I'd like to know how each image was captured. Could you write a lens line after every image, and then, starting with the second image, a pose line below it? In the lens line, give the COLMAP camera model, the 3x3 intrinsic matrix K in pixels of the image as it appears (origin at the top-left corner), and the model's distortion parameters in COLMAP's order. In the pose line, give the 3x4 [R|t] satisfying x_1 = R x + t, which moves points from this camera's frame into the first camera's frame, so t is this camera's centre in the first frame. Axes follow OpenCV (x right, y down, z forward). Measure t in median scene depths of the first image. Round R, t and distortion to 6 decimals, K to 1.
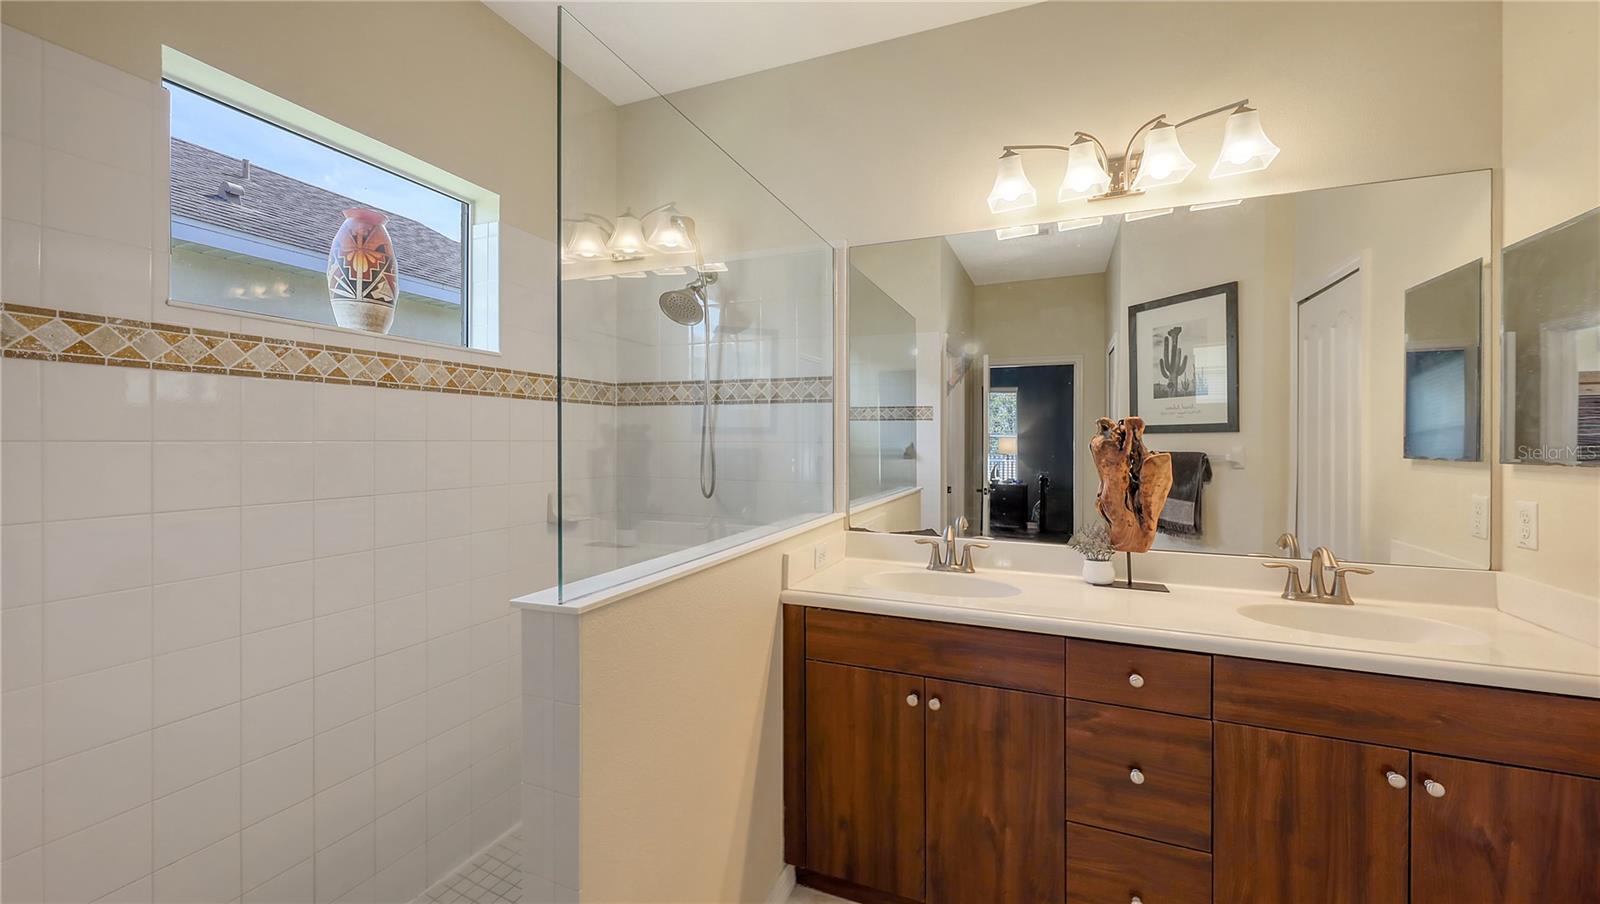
lens RADIAL K [[636.2, 0, 770.7], [0, 636.2, 429.0], [0, 0, 1]] dist [0.001551, -0.002237]
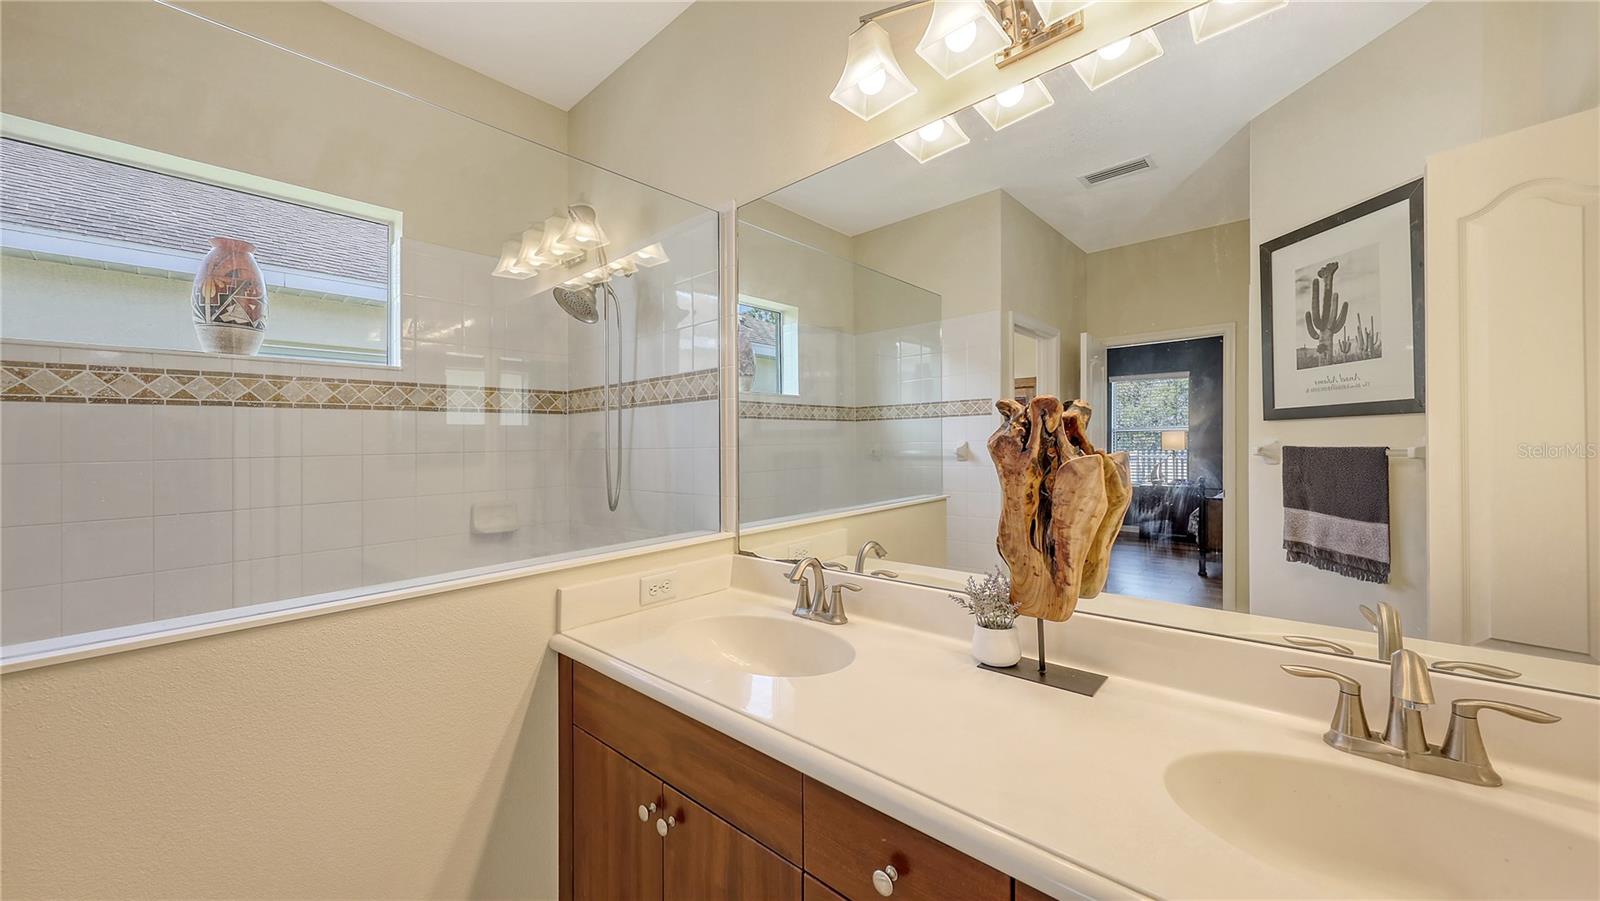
lens RADIAL K [[594.4, 0, 707.6], [0, 594.4, 440.4], [0, 0, 1]] dist [-0.000393, -0.000125]
pose [[0.940819, -0.028983, -0.337668, 0.455845], [0.032970, 0.999438, 0.006078, 0.009713], [0.337302, -0.016852, 0.941246, 0.356565]]
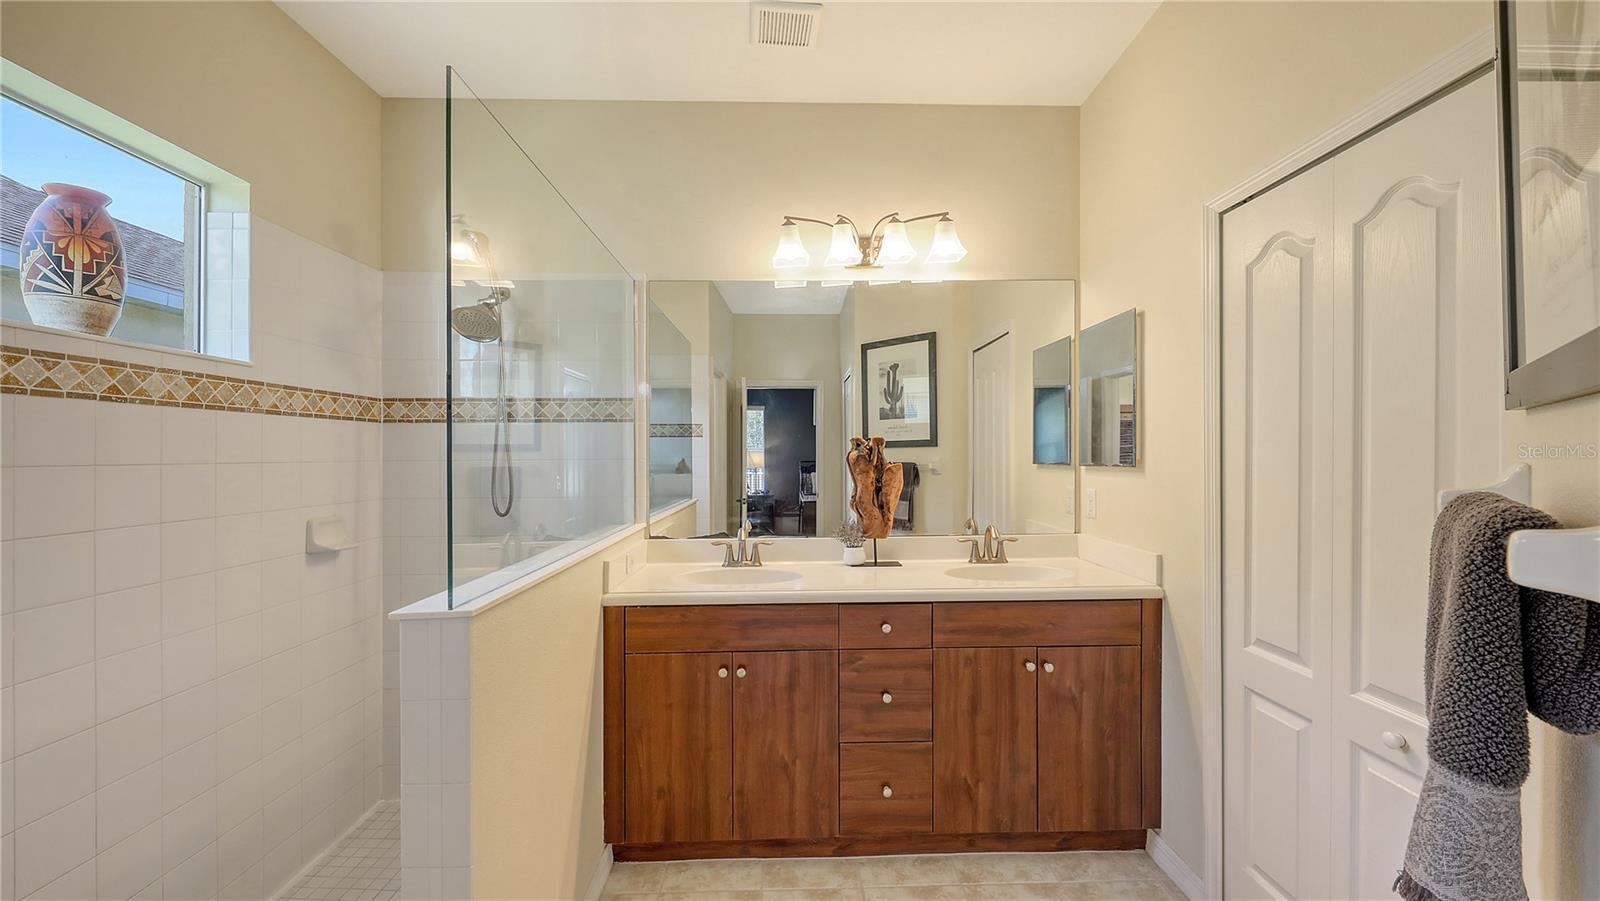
lens RADIAL K [[633.8, 0, 790.4], [0, 633.8, 445.8], [0, 0, 1]] dist [-0.008282, -0.000139]
pose [[0.913999, -0.006512, 0.405665, -0.127639], [0.005676, 0.999979, 0.003262, -0.004417], [-0.405677, -0.000679, 0.914016, -0.127315]]
